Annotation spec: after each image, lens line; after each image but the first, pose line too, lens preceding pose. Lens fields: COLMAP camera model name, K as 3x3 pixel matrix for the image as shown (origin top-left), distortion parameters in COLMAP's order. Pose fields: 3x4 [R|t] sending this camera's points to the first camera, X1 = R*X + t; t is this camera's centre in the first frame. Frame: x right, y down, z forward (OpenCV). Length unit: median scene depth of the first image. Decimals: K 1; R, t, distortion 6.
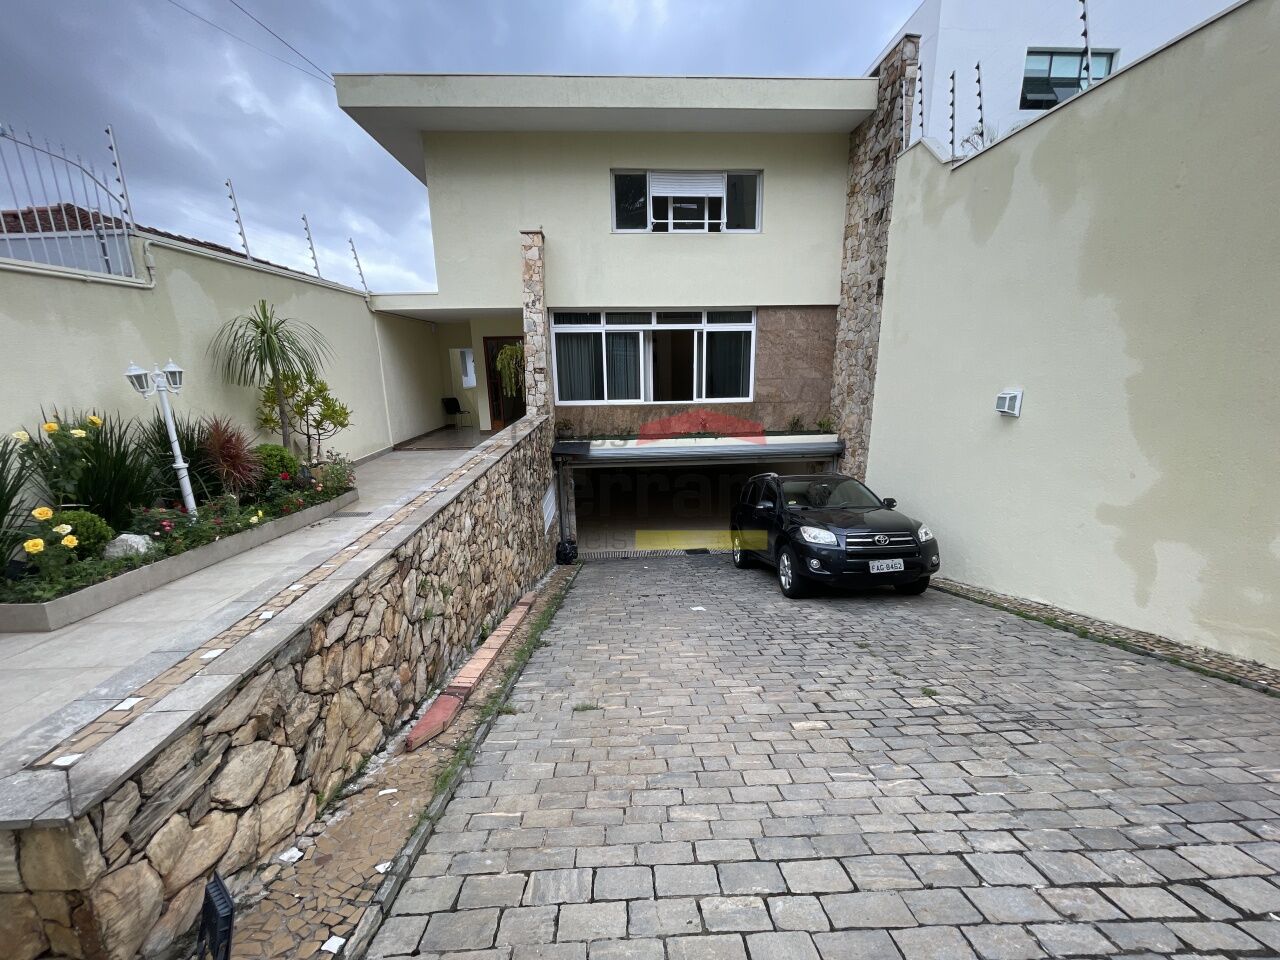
lens RADIAL K [[515.0, 0, 645.1], [0, 515.0, 493.2], [0, 0, 1]] dist [0.003274, 0.000394]
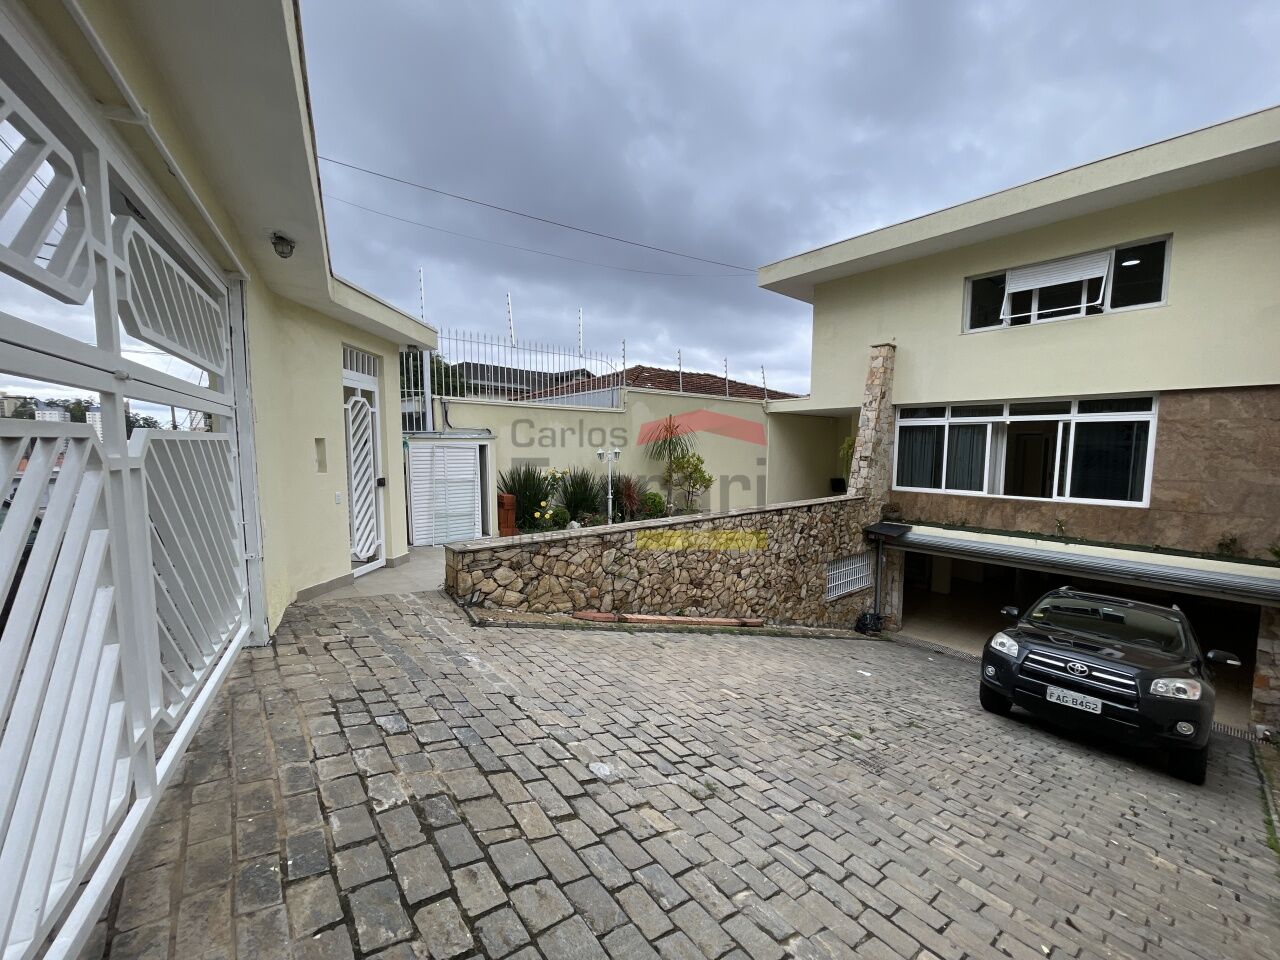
lens RADIAL K [[515.0, 0, 646.7], [0, 515.0, 489.9], [0, 0, 1]] dist [0.003274, 0.000394]
pose [[0.608278, 0.088210, -0.788808, 0.421159], [-0.213165, 0.975450, -0.055297, 0.000896], [0.764565, 0.201782, 0.612148, -0.075190]]
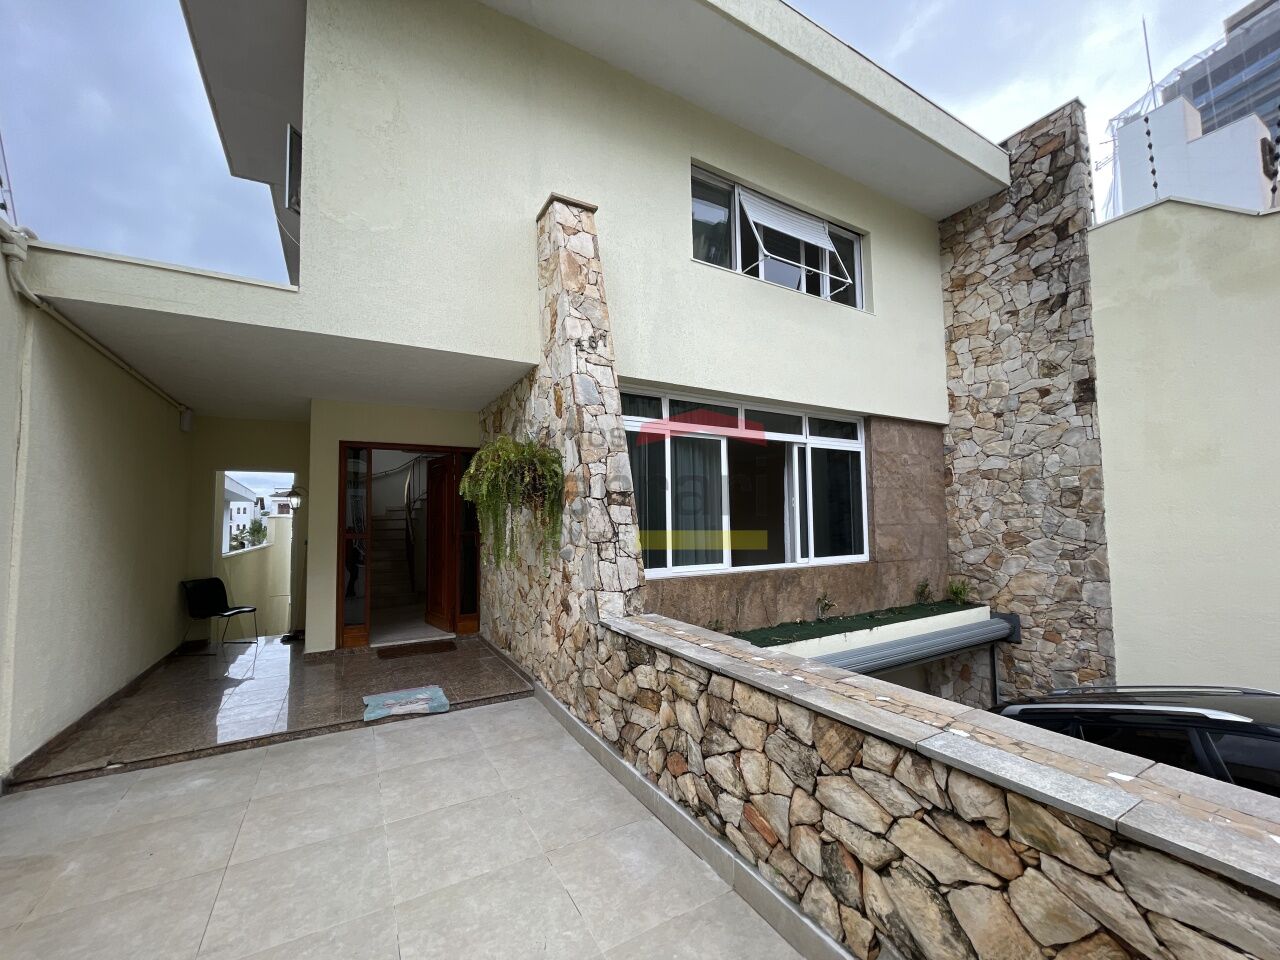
lens RADIAL K [[515.0, 0, 642.1], [0, 515.0, 493.1], [0, 0, 1]] dist [0.003274, 0.000394]
pose [[0.891927, 0.026138, 0.451424, -0.363734], [0.114398, 0.952807, -0.281198, -0.131272], [-0.437469, 0.302450, 0.846844, 0.665733]]
